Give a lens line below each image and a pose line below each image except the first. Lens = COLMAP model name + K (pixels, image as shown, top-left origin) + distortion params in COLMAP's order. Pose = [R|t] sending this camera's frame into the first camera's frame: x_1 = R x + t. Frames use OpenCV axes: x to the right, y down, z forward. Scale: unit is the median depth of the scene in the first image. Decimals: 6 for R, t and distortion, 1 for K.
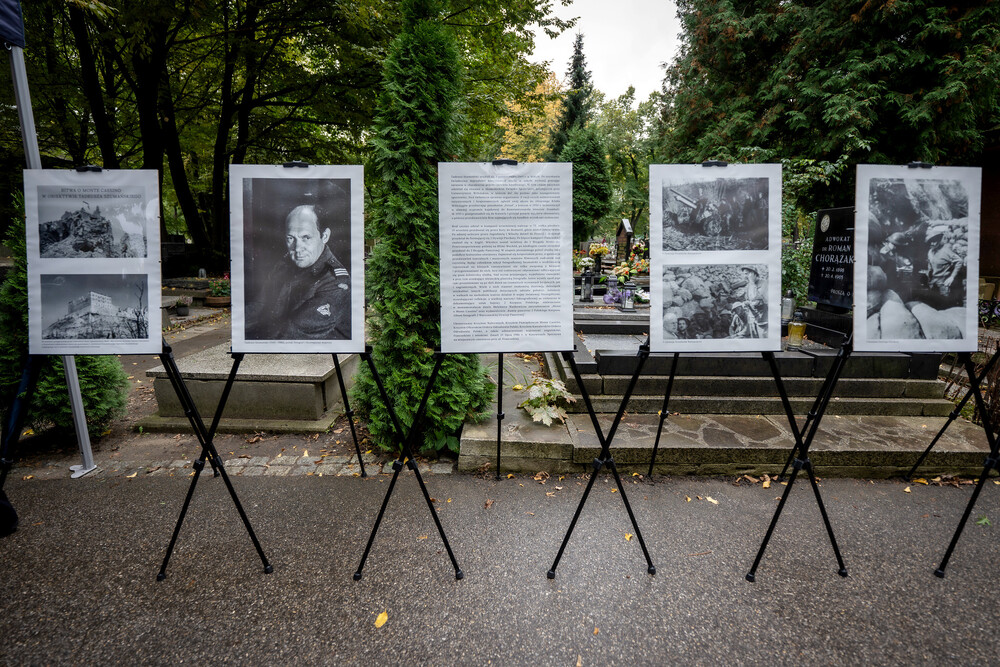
lens RADIAL K [[461.3, 0, 491.8], [0, 461.3, 332.2], [0, 0, 1]] dist [-0.022913, 0.000753]
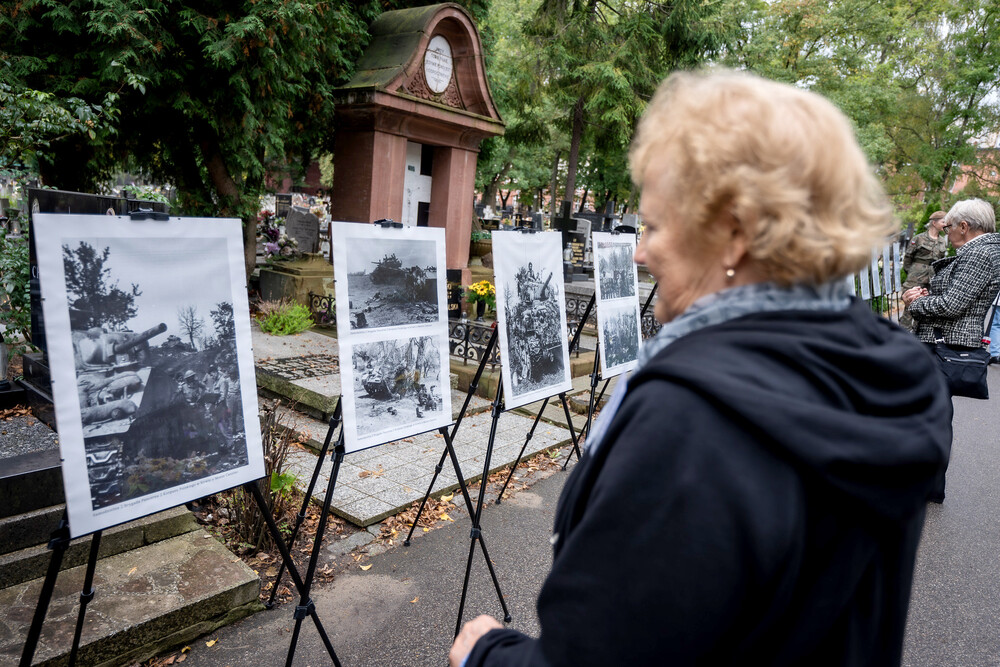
lens RADIAL K [[696.6, 0, 482.1], [0, 696.6, 336.9], [0, 0, 1]] dist [-0.001026, 0.001264]
pose [[0.622186, -0.099200, 0.776559, 0.908264], [0.078029, 0.994858, 0.064569, -0.227511], [-0.778971, 0.020420, 0.626727, 0.027493]]
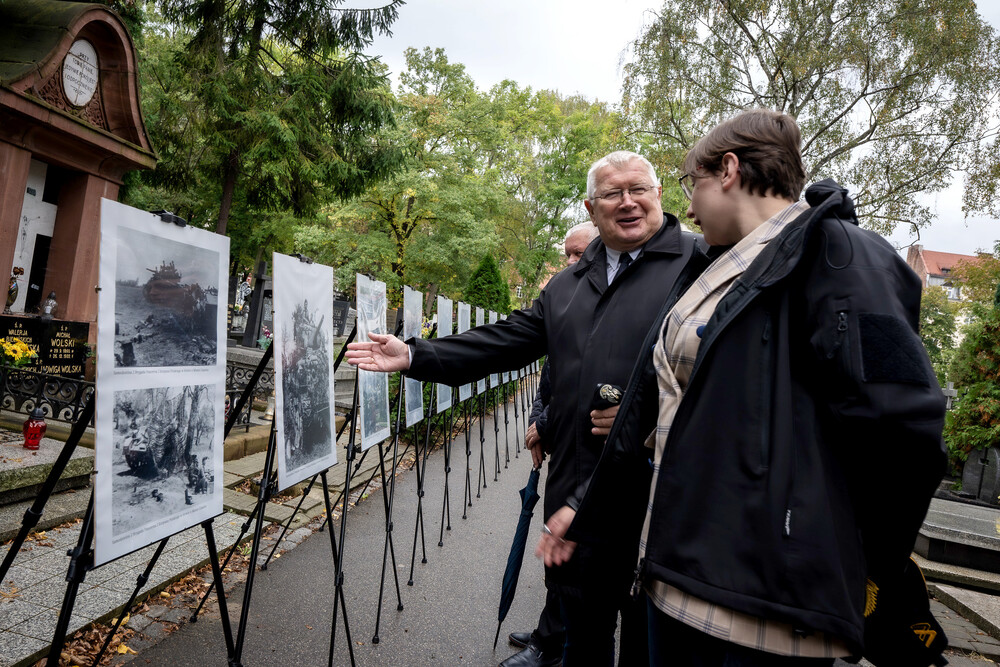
lens RADIAL K [[748.1, 0, 431.0], [0, 748.1, 326.8], [0, 0, 1]] dist [-0.000323, -0.001324]
pose [[0.219652, 0.021607, 0.975339, 0.972622], [0.029088, 0.999165, -0.028686, -0.189293], [-0.975145, 0.034671, 0.218840, 0.446302]]
